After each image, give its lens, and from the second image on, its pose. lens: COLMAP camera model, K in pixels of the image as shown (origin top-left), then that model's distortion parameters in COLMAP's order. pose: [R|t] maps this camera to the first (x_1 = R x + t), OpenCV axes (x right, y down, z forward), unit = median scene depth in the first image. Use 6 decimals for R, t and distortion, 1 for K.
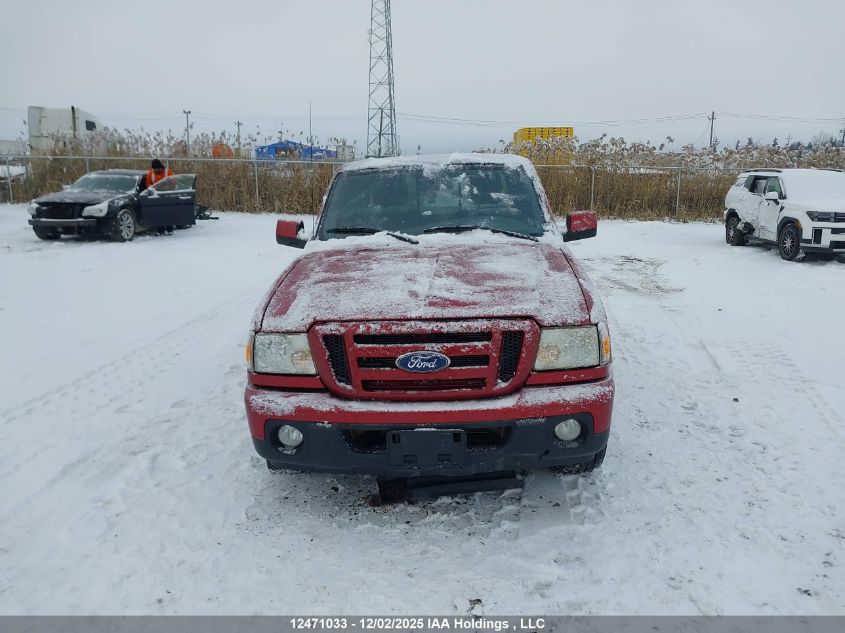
lens RADIAL K [[678.5, 0, 430.9], [0, 678.5, 291.6], [0, 0, 1]] dist [0.032618, -0.040959]
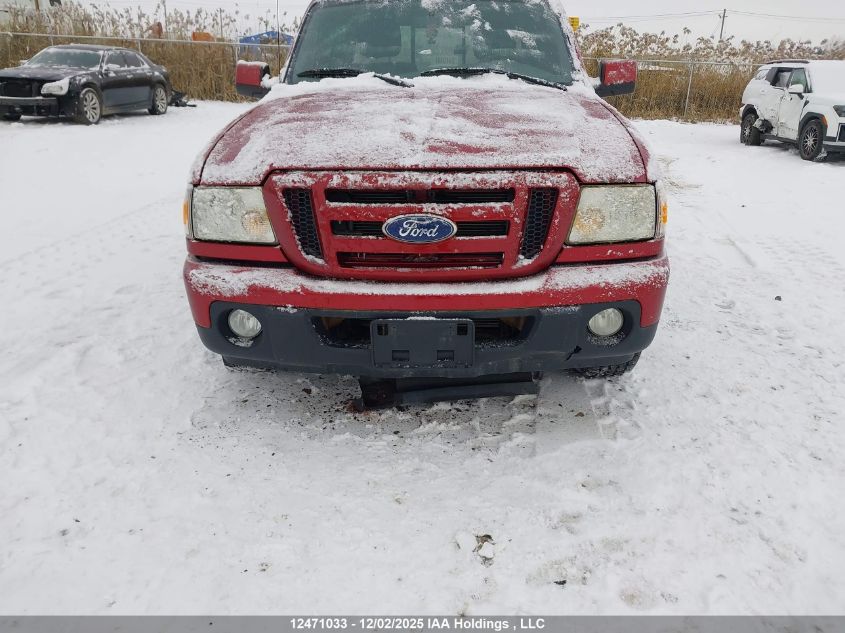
lens RADIAL K [[678.5, 0, 430.3], [0, 678.5, 310.6], [0, 0, 1]] dist [0.032618, -0.040959]
pose [[0.999717, 0.018439, 0.015000, -0.008230], [-0.020644, 0.986333, 0.163465, 0.062200], [-0.011781, -0.163729, 0.986435, 0.224211]]
